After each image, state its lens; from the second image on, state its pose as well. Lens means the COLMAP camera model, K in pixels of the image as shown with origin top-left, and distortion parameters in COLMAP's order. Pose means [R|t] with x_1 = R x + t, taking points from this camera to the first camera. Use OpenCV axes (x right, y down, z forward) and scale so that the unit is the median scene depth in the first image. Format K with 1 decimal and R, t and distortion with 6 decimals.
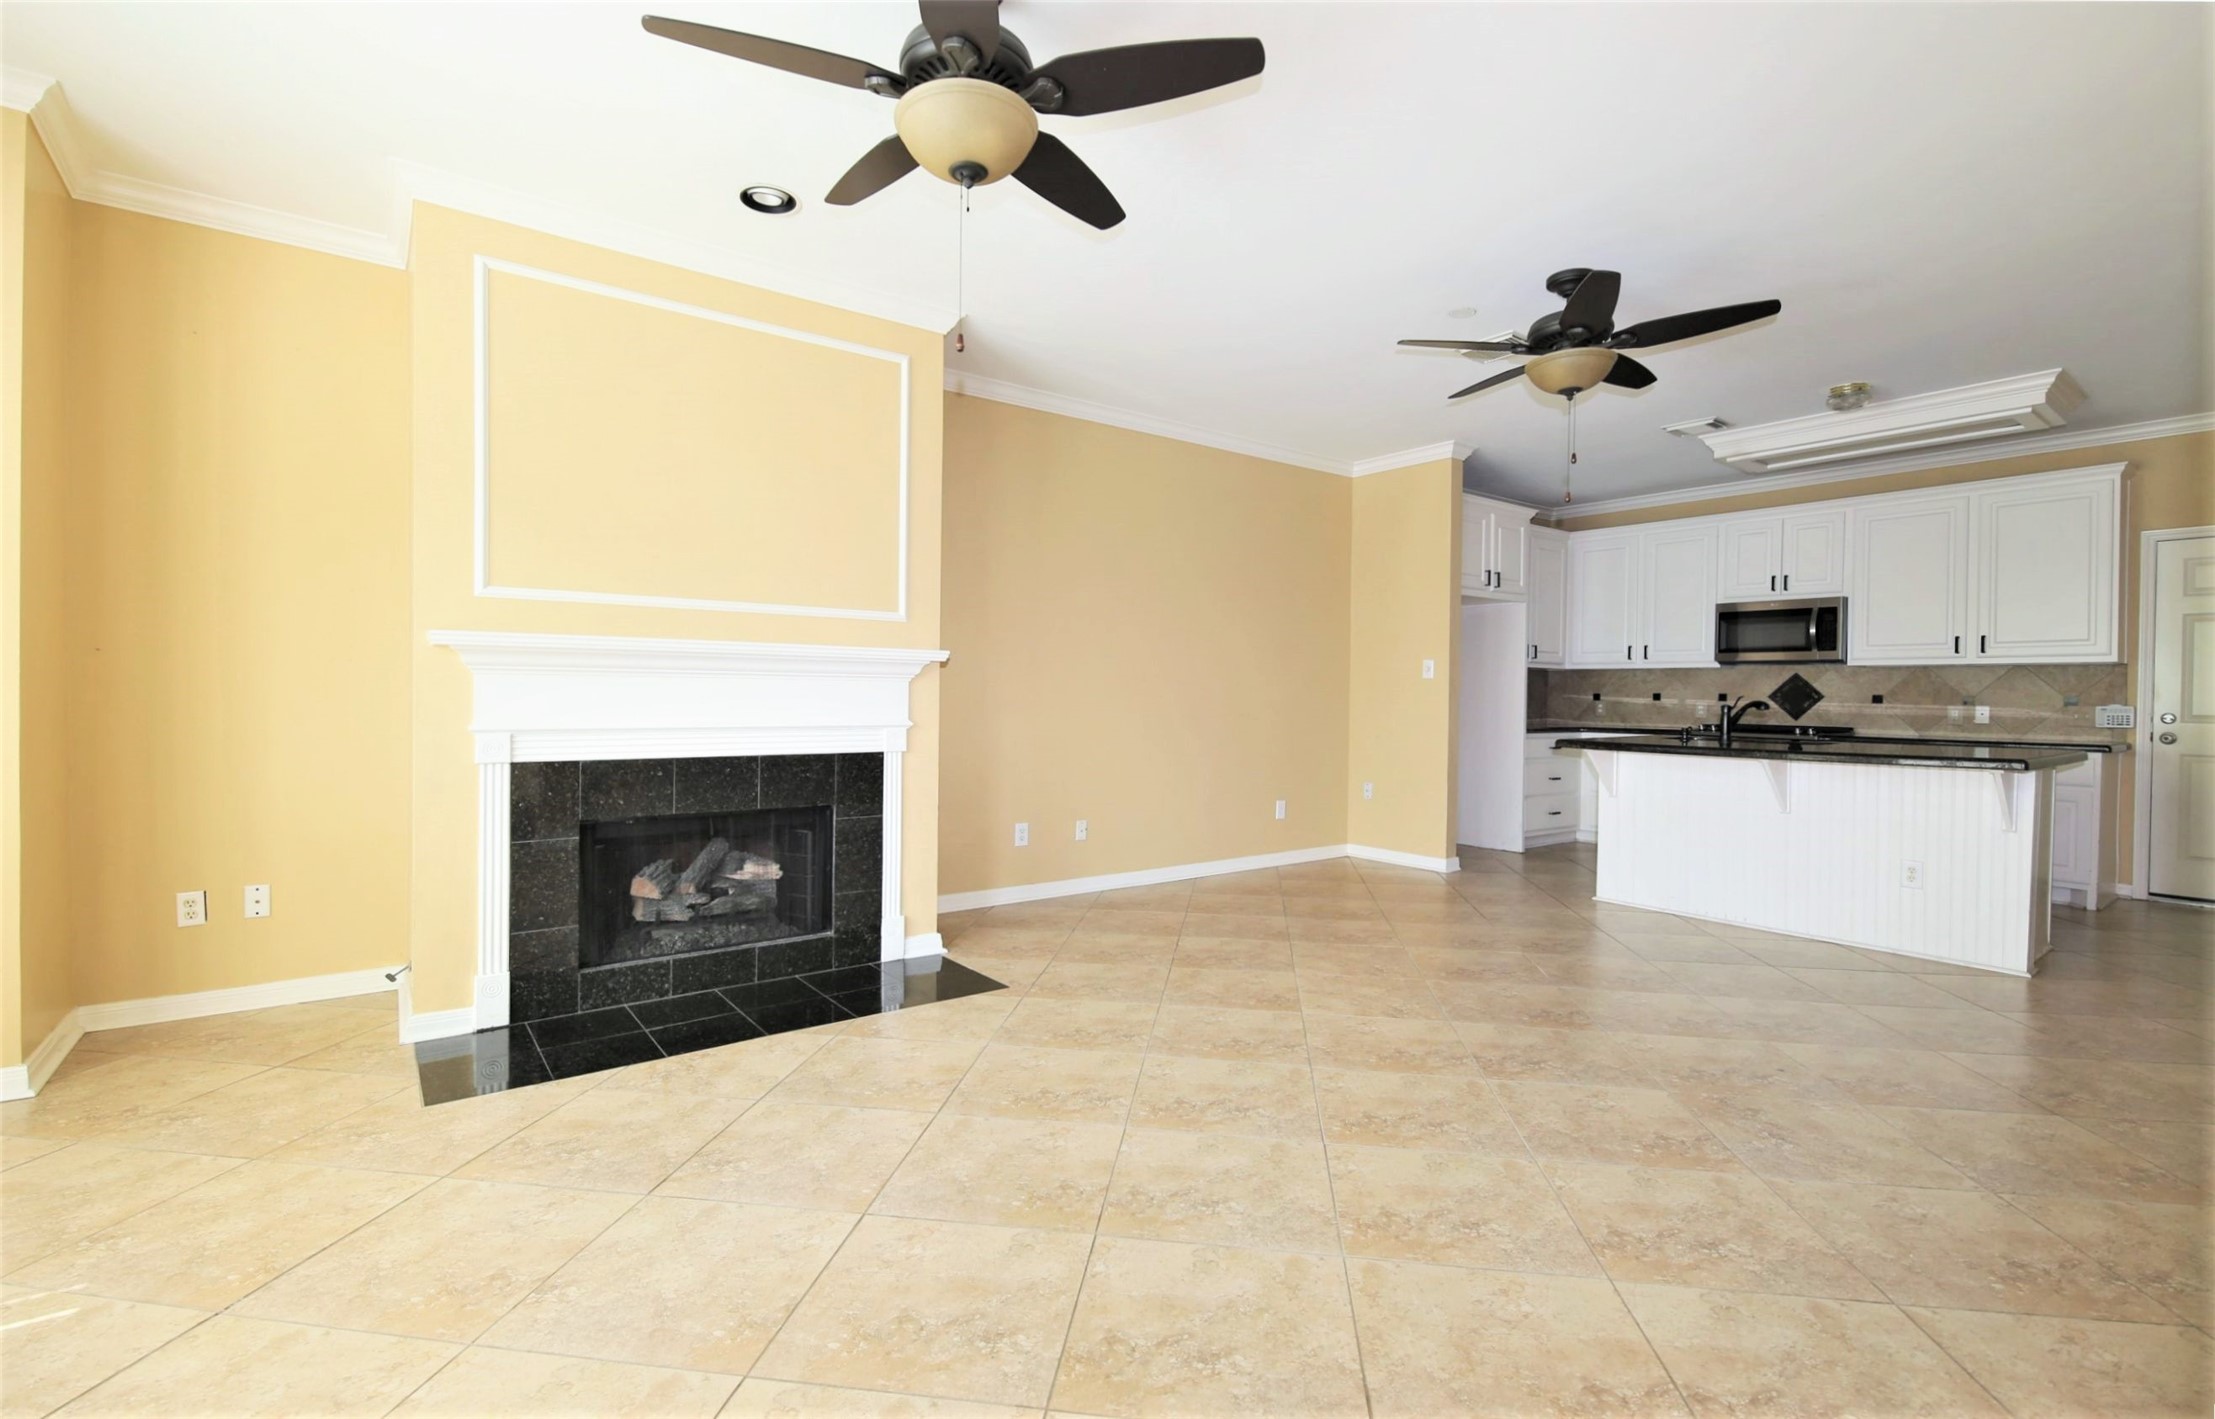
lens RADIAL K [[977.0, 0, 1112.4], [0, 977.0, 702.4], [0, 0, 1]] dist [0.002521, -0.000519]
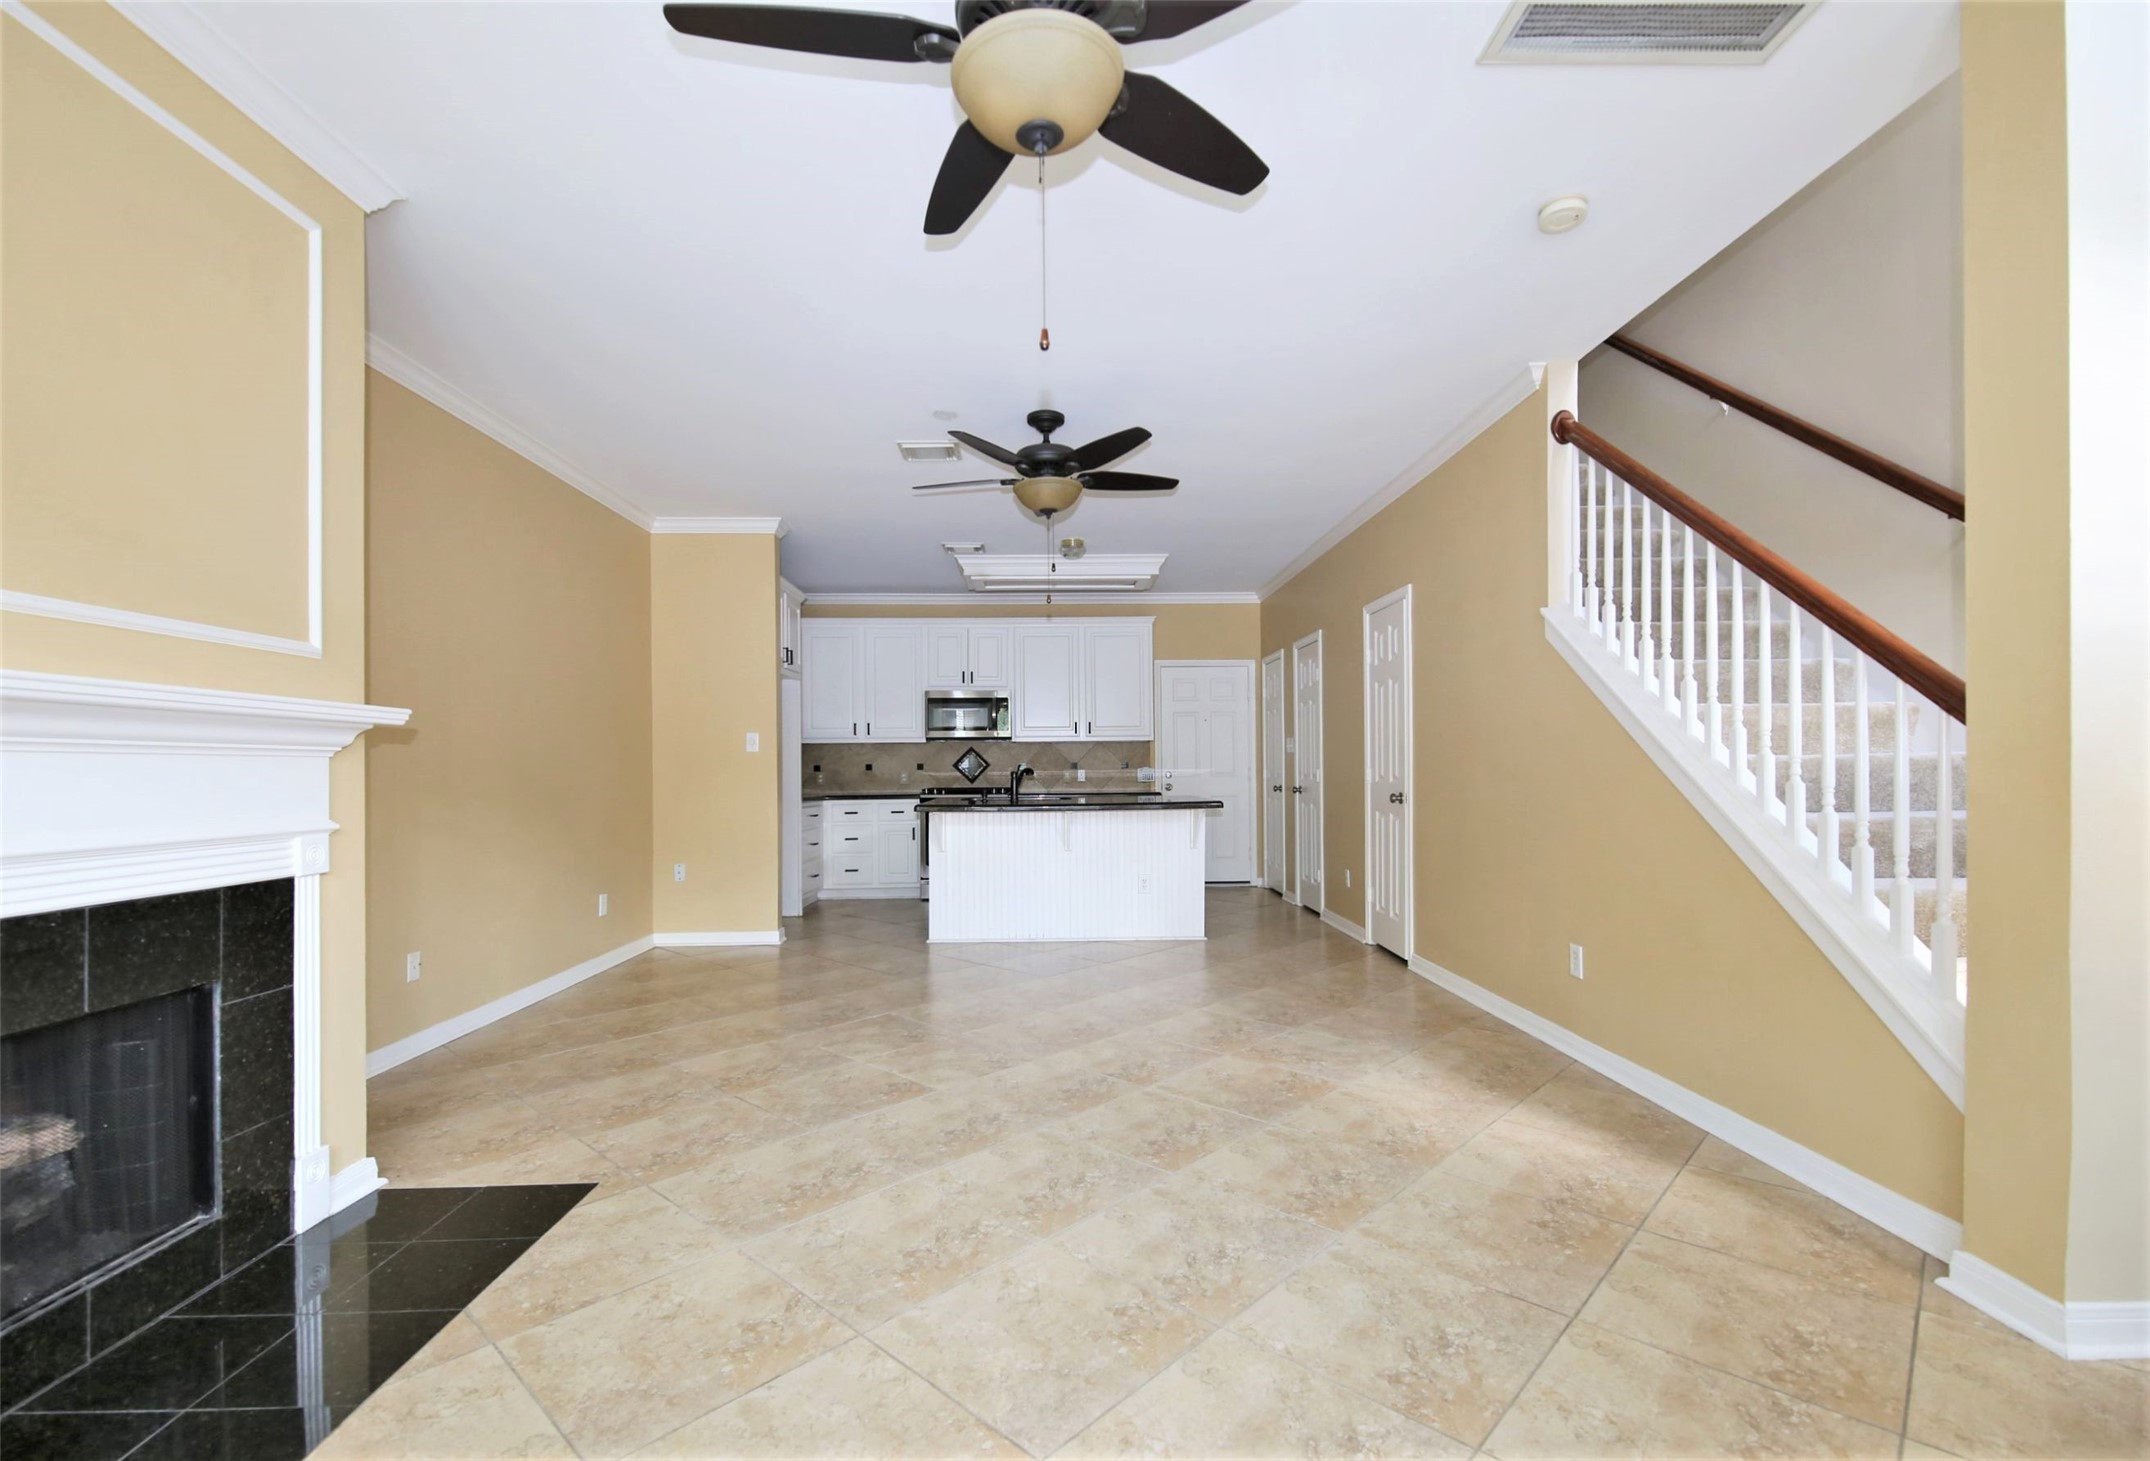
lens RADIAL K [[946.5, 0, 1071.0], [0, 946.5, 764.3], [0, 0, 1]] dist [0.015252, -0.009835]
pose [[0.581663, -0.013166, 0.813324, -0.303528], [0.023248, 0.999730, -0.000443, -0.004189], [-0.813098, 0.019166, 0.581811, 0.200458]]
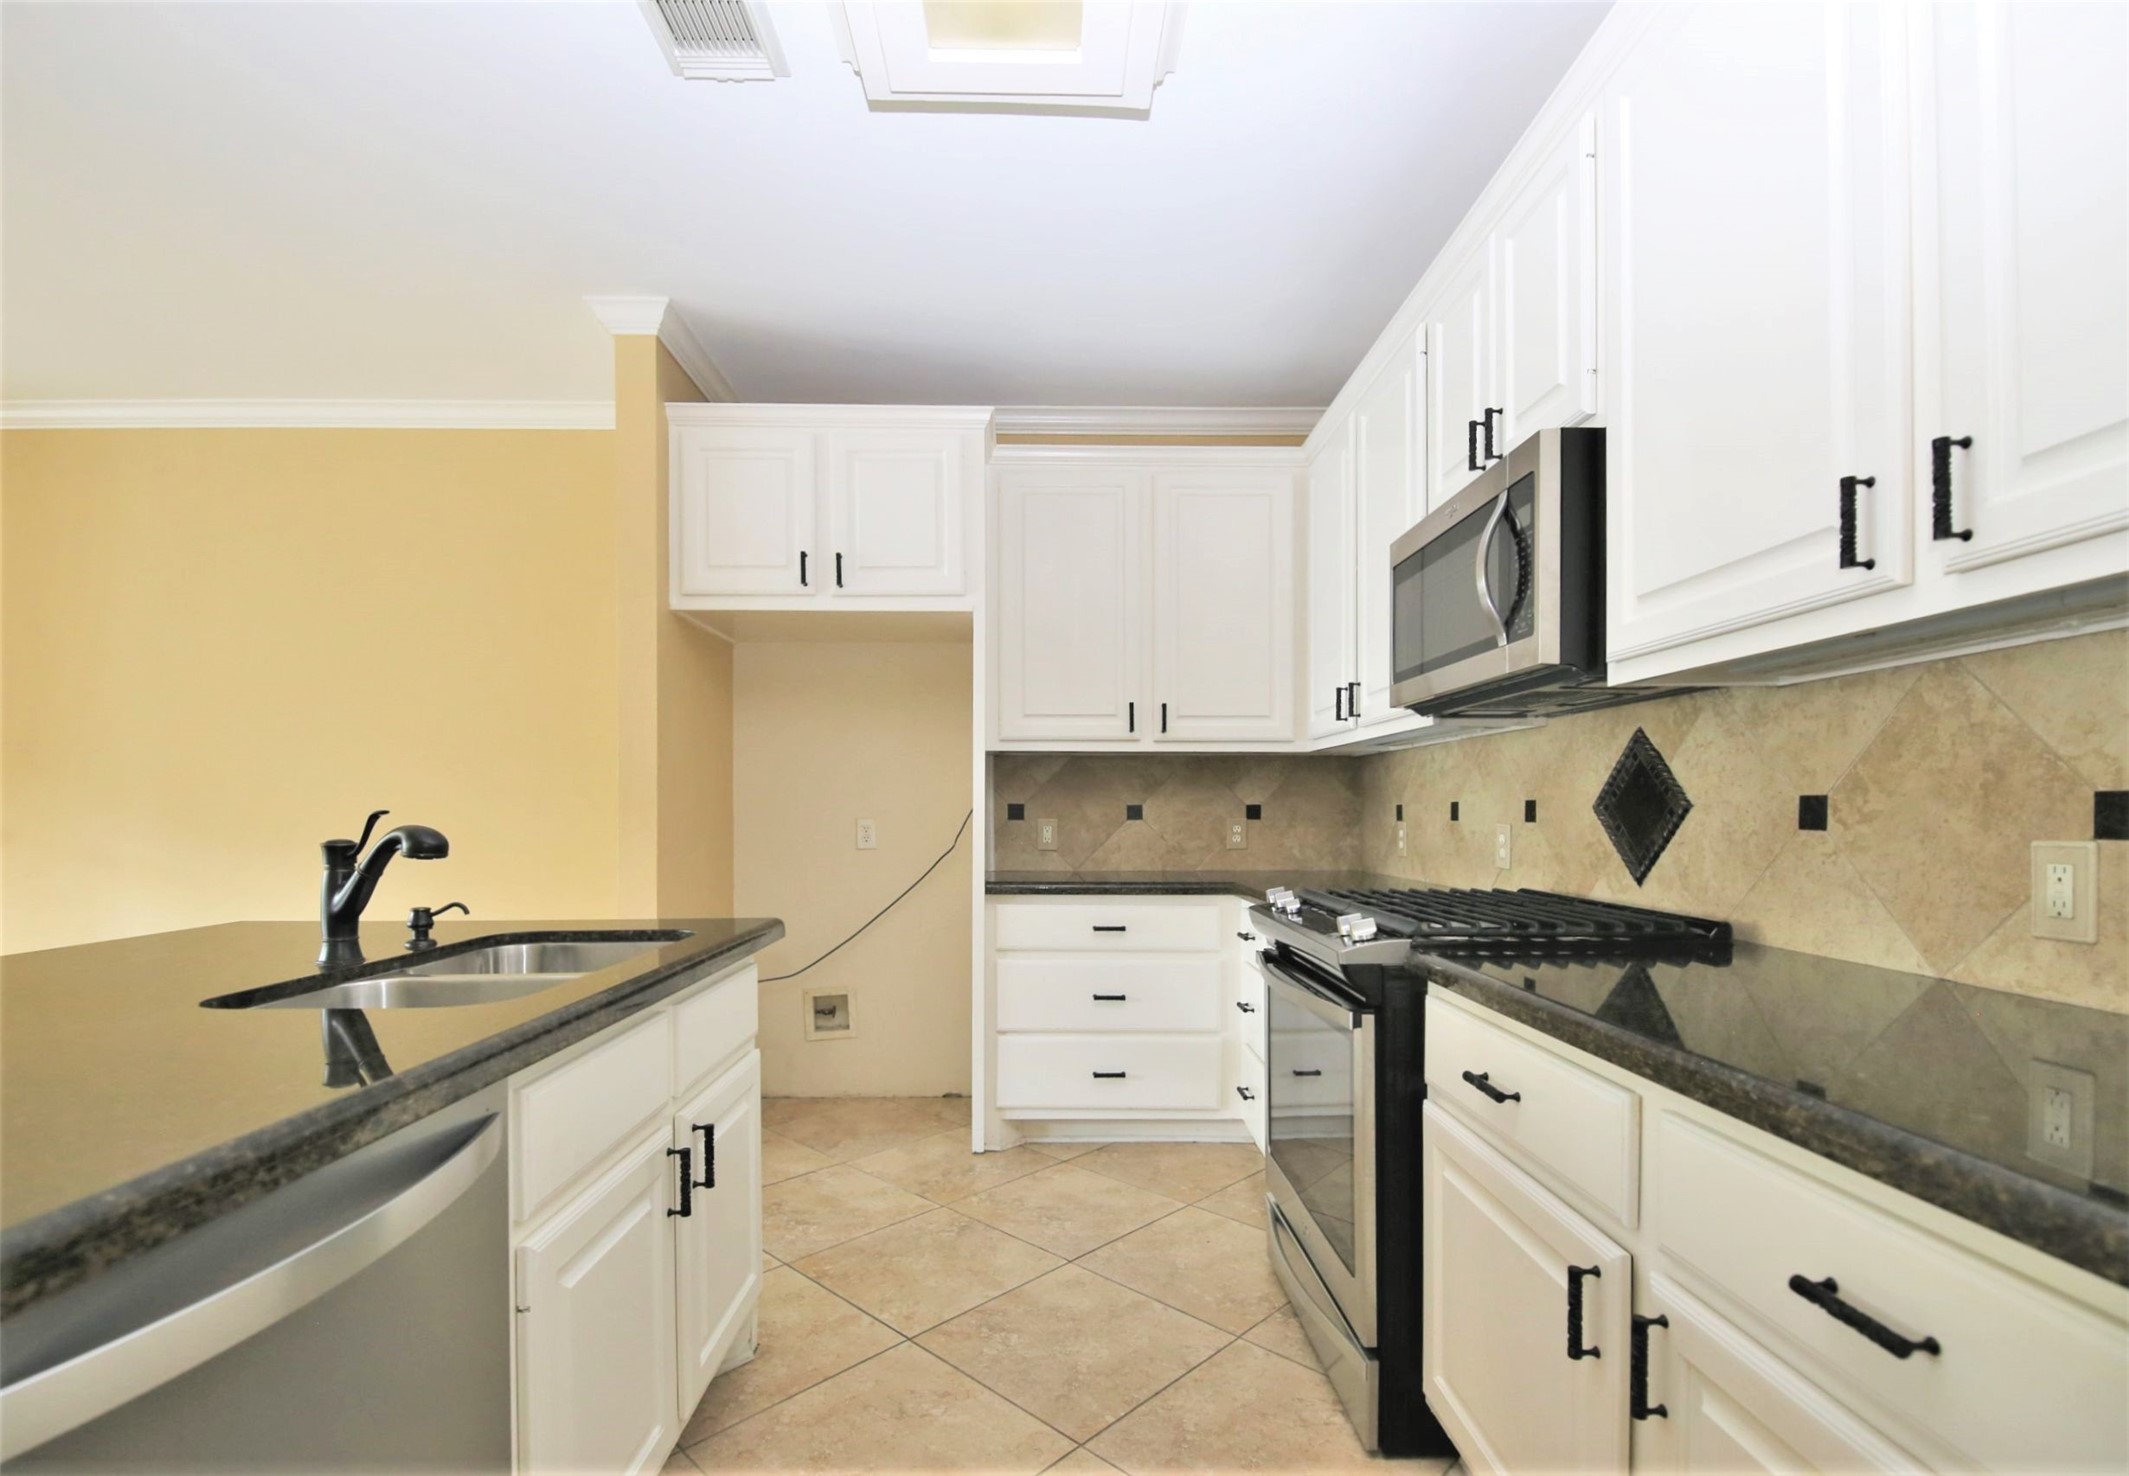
lens RADIAL K [[967.9, 0, 1061.8], [0, 967.9, 824.9], [0, 0, 1]] dist [0.002147, -0.018490]
pose [[0.811488, -0.003995, -0.584356, 0.898300], [0.004700, 0.999989, -0.000310, -0.001115], [0.584351, -0.002495, 0.811497, 0.808694]]
